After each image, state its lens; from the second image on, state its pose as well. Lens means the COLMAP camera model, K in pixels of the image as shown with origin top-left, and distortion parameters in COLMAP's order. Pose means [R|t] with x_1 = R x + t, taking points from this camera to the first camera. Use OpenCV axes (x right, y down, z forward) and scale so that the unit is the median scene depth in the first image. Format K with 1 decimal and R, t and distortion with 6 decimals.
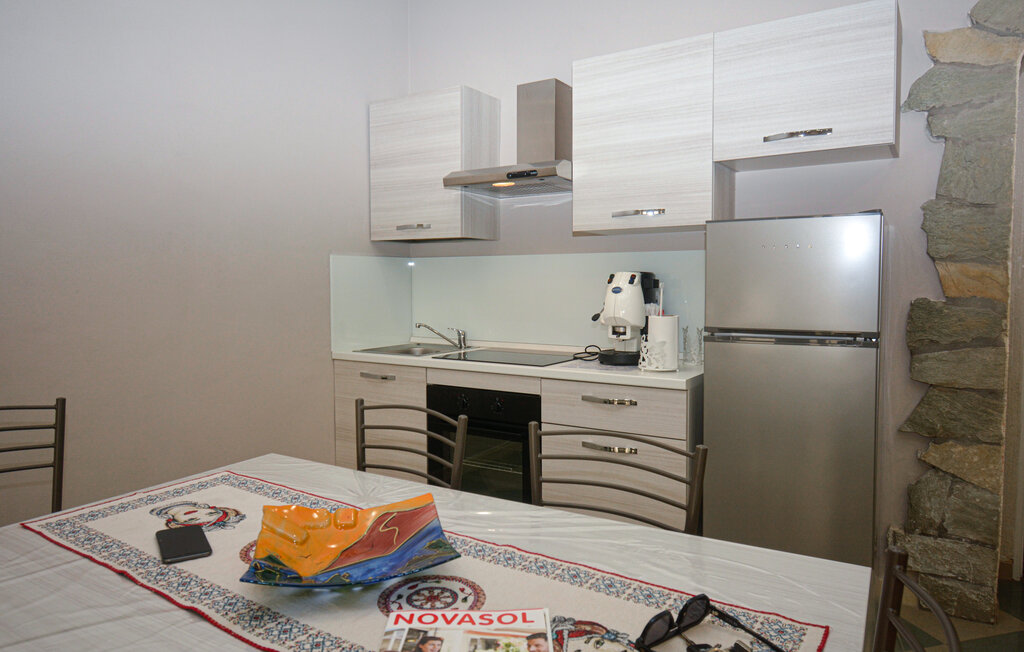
lens RADIAL K [[668.7, 0, 511.4], [0, 668.7, 325.1], [0, 0, 1]] dist [-0.001459, 0.010734]
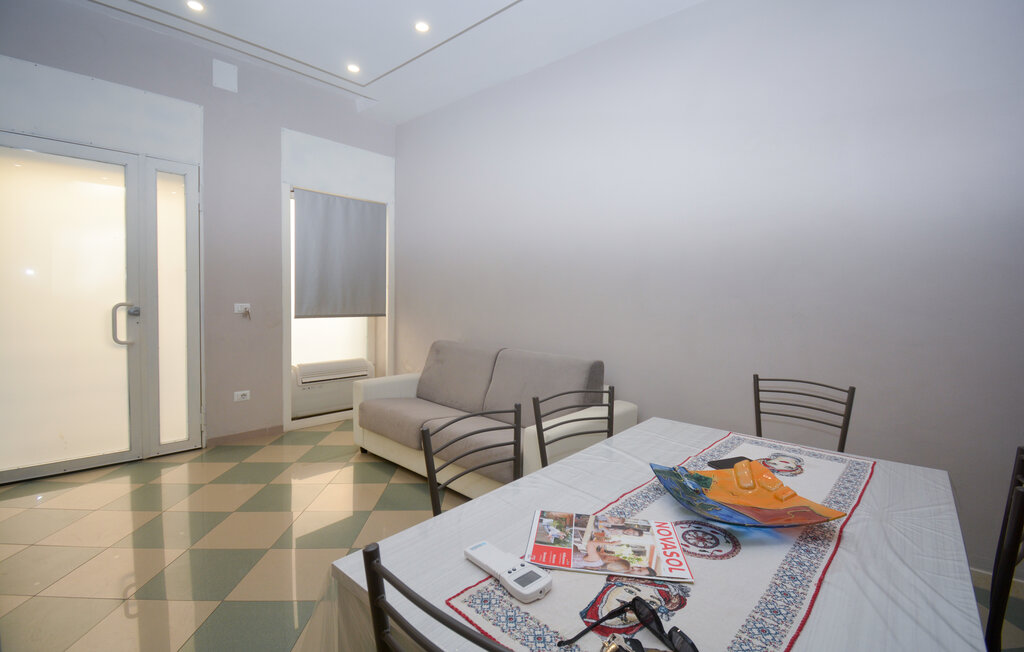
lens RADIAL K [[451.5, 0, 515.9], [0, 451.5, 326.6], [0, 0, 1]] dist [-0.001365, -0.001371]
pose [[-0.193656, 0.055431, -0.979502, 0.361890], [-0.072364, 0.994876, 0.070608, -0.034427], [0.978397, 0.084555, -0.188652, 0.311152]]
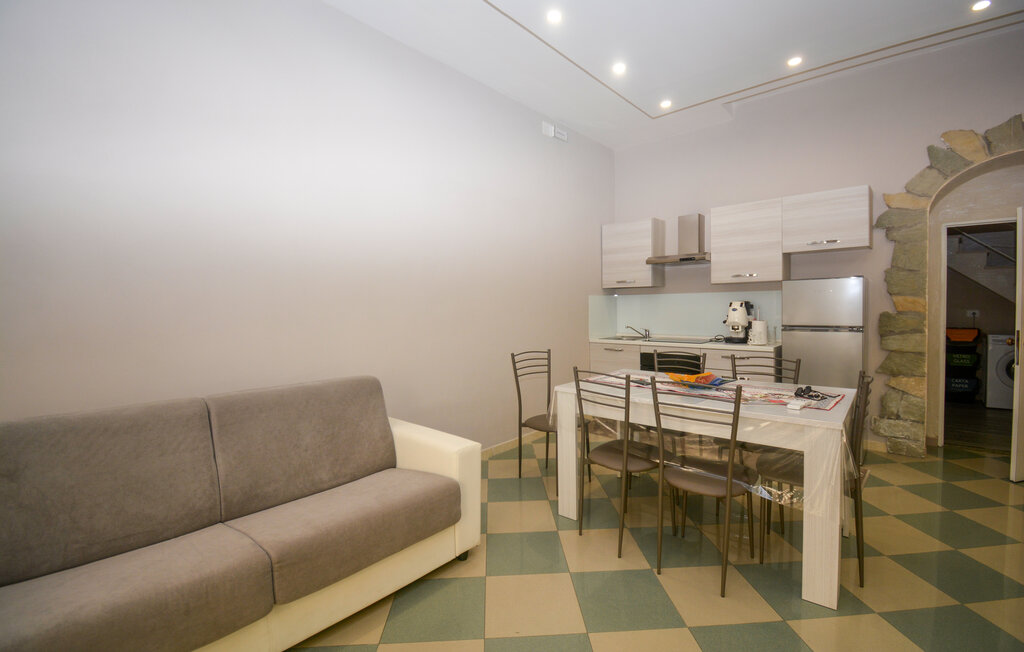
lens RADIAL K [[451.5, 0, 514.3], [0, 451.5, 322.8], [0, 0, 1]] dist [-0.001365, -0.001371]
pose [[0.985802, -0.006706, -0.167778, -0.360053], [0.002212, 0.999634, -0.026957, 0.034957], [0.167897, 0.026203, 0.985456, -0.699164]]
